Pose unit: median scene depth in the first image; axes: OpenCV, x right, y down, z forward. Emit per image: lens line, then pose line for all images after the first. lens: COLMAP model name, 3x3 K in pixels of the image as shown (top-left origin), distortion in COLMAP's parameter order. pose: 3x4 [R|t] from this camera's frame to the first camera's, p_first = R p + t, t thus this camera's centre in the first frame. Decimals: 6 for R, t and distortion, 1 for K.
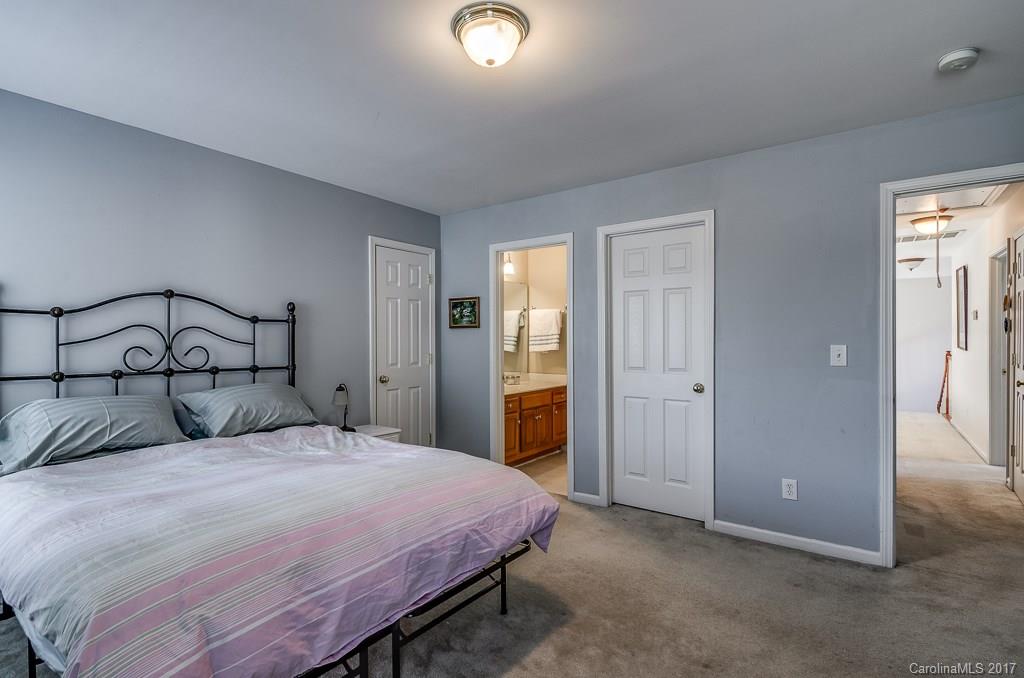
lens RADIAL K [[491.4, 0, 512.2], [0, 491.4, 339.6], [0, 0, 1]] dist [-0.002947, 0.000003]
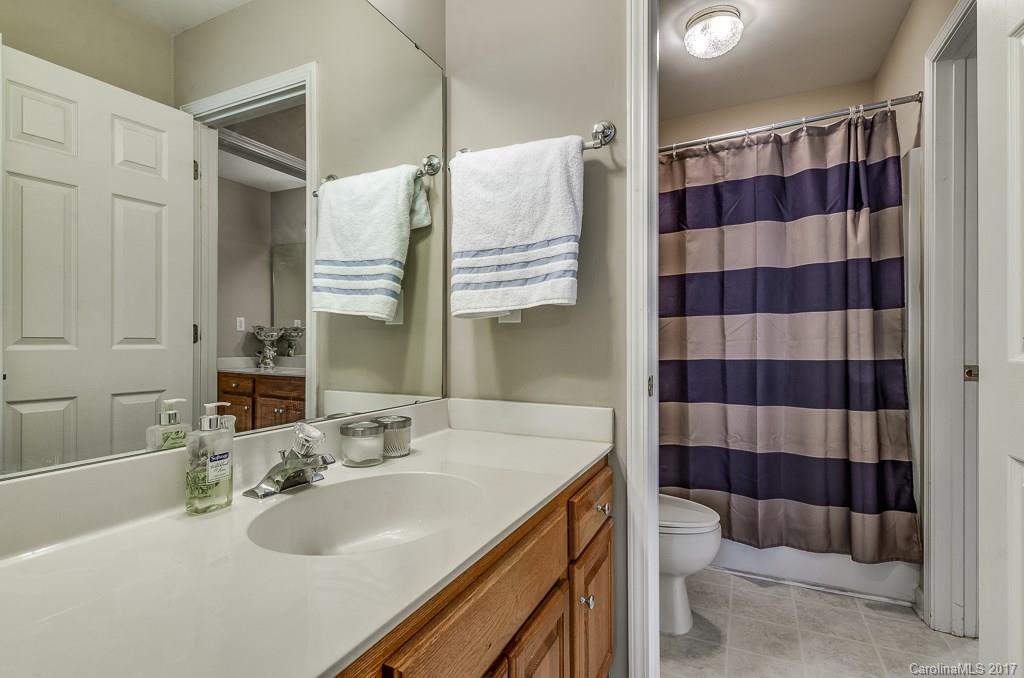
lens RADIAL K [[491.4, 0, 513.2], [0, 491.4, 336.9], [0, 0, 1]] dist [-0.002947, 0.000003]
pose [[0.980438, 0.000853, 0.196828, 0.016426], [-0.000206, 0.999995, -0.003305, 0.037059], [-0.196830, 0.003199, 0.980433, 0.745404]]
